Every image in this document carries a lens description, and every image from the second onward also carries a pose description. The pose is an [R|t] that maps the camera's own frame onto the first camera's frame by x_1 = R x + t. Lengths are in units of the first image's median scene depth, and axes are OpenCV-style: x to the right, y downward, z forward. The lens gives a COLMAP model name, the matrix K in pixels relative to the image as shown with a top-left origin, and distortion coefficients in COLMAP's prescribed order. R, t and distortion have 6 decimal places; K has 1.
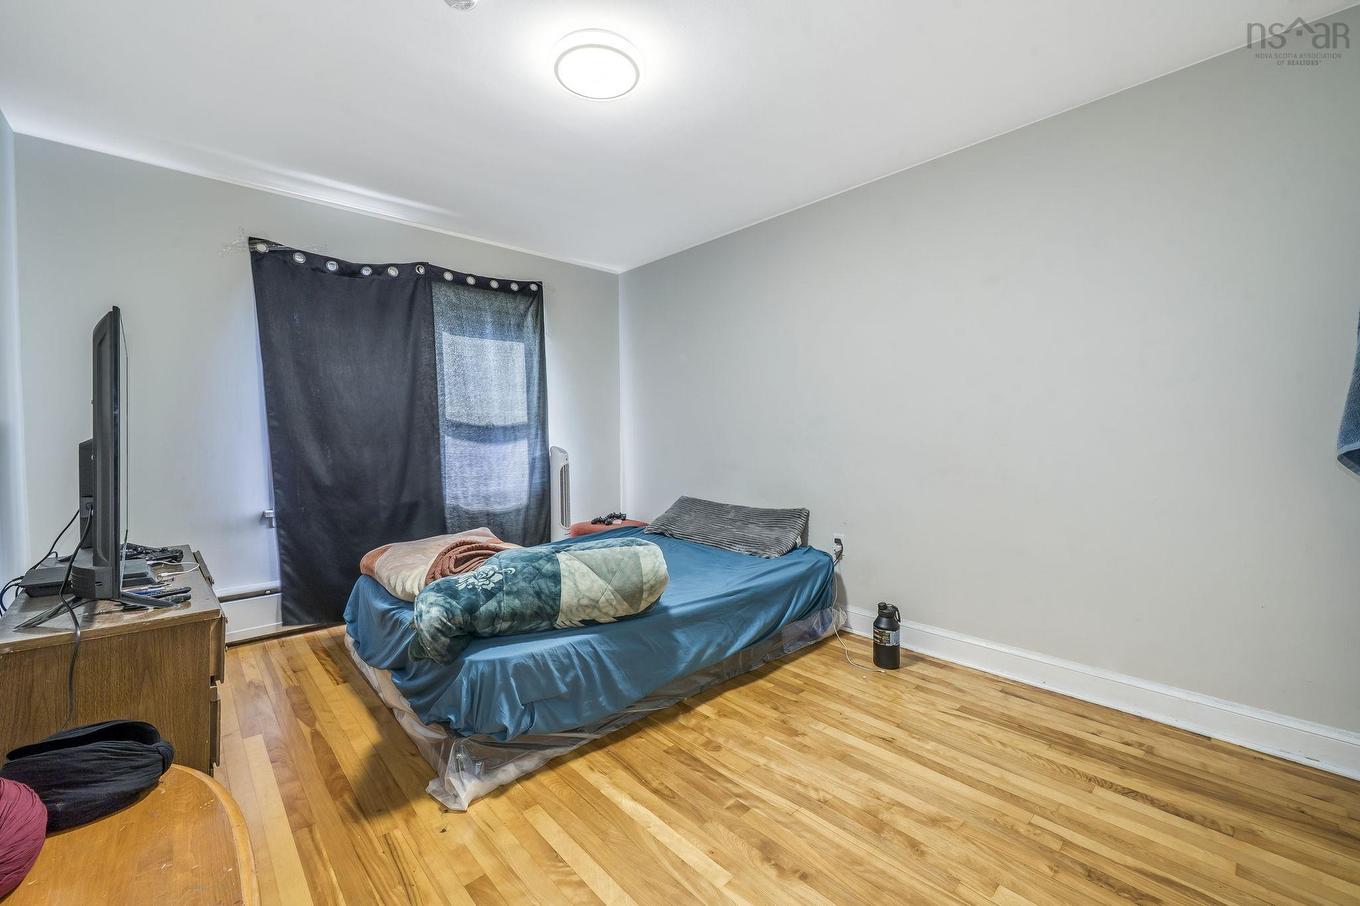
lens RADIAL K [[559.2, 0, 662.3], [0, 559.2, 442.4], [0, 0, 1]] dist [-0.001702, -0.000072]
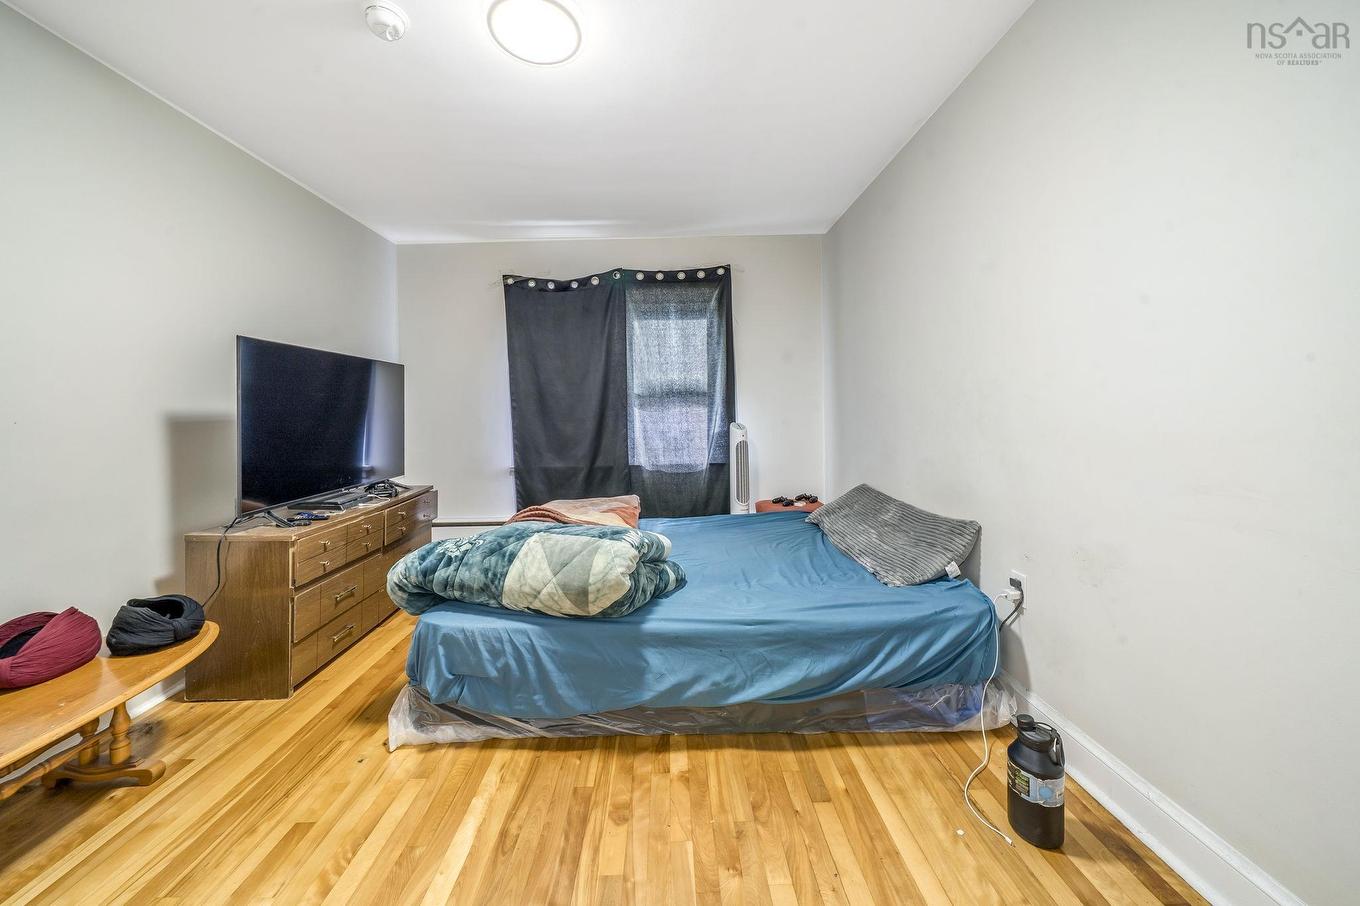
lens RADIAL K [[467.5, 0, 695.6], [0, 467.5, 414.2], [0, 0, 1]] dist [-0.003321, -0.000463]
pose [[0.754925, 0.003888, -0.655799, 0.479783], [-0.004414, 0.999990, 0.000848, -0.013455], [0.655796, 0.002255, 0.754935, 0.464954]]
